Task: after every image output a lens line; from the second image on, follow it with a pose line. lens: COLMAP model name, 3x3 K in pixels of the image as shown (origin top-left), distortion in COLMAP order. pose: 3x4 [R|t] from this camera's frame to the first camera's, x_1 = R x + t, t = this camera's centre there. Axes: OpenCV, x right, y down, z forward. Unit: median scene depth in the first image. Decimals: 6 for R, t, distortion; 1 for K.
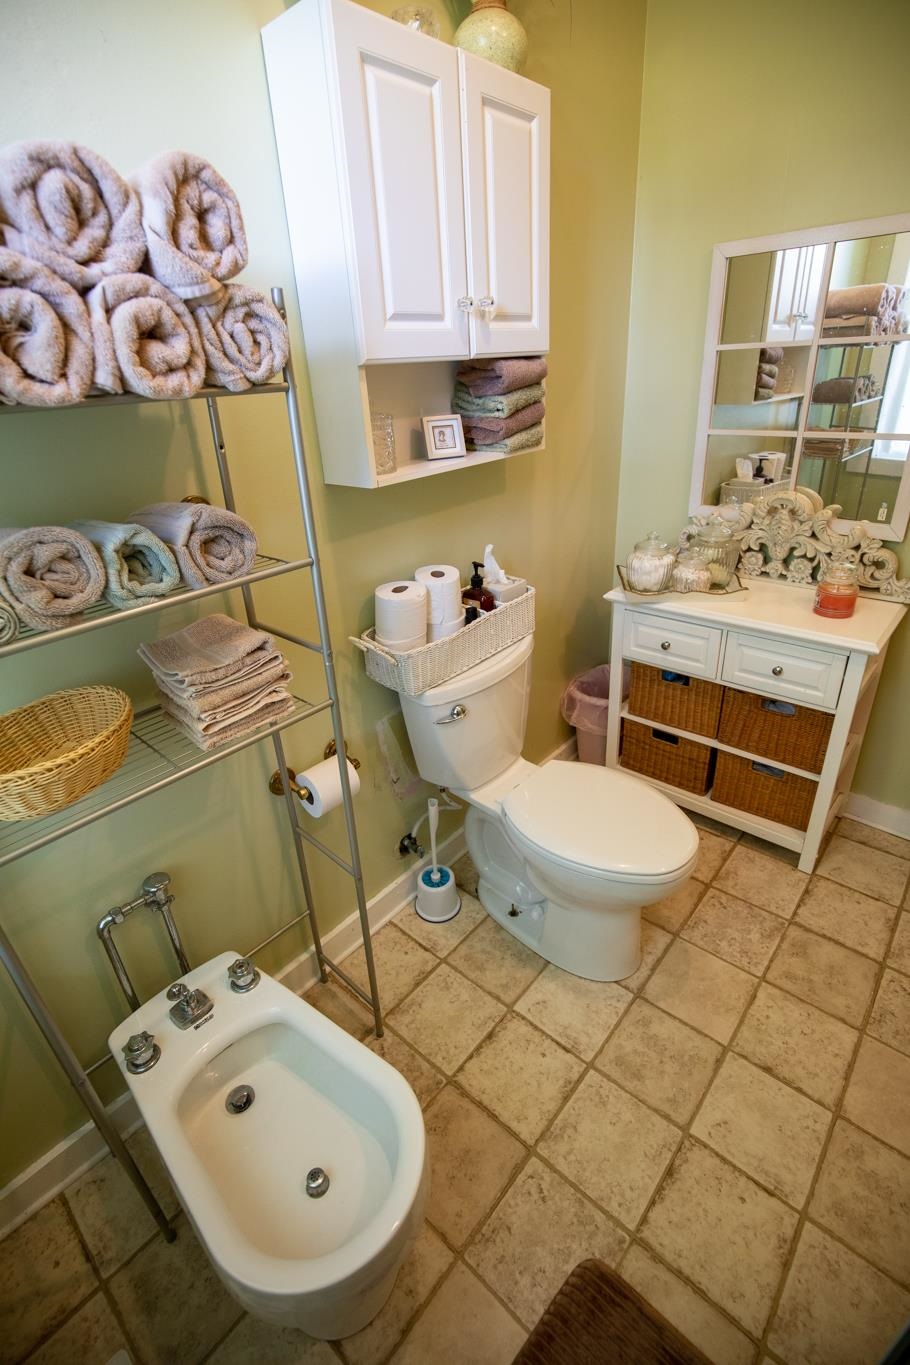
lens RADIAL K [[622.6, 0, 455.0], [0, 622.6, 682.5], [0, 0, 1]] dist [-0.032726, 0.008575]
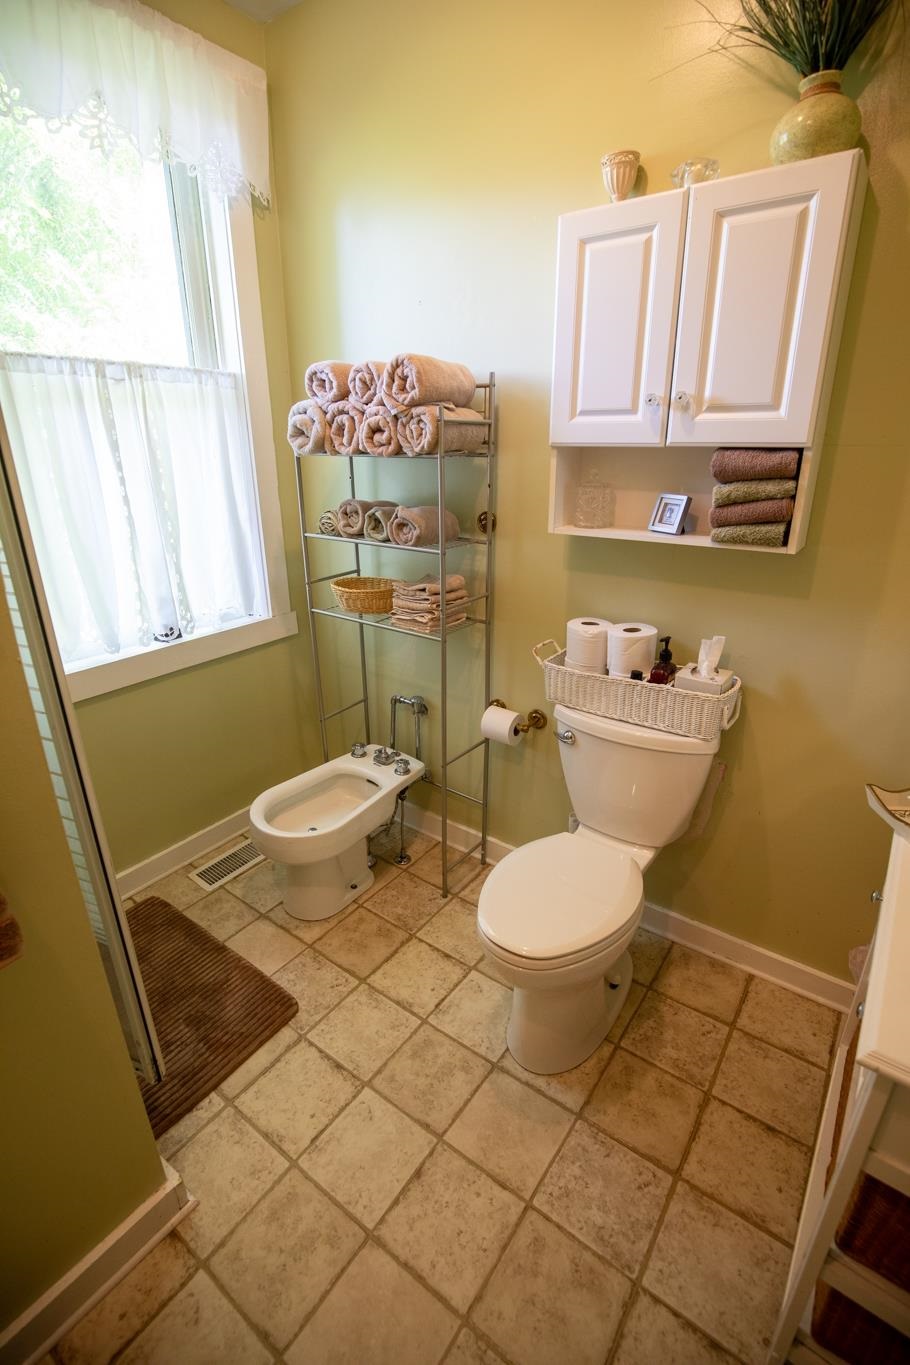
lens RADIAL K [[622.6, 0, 455.0], [0, 622.6, 682.5], [0, 0, 1]] dist [-0.032726, 0.008575]
pose [[0.095389, 0.410757, -0.906741, 1.144840], [-0.454046, 0.828573, 0.327581, -0.368177], [0.885857, 0.380455, 0.265539, 0.541085]]
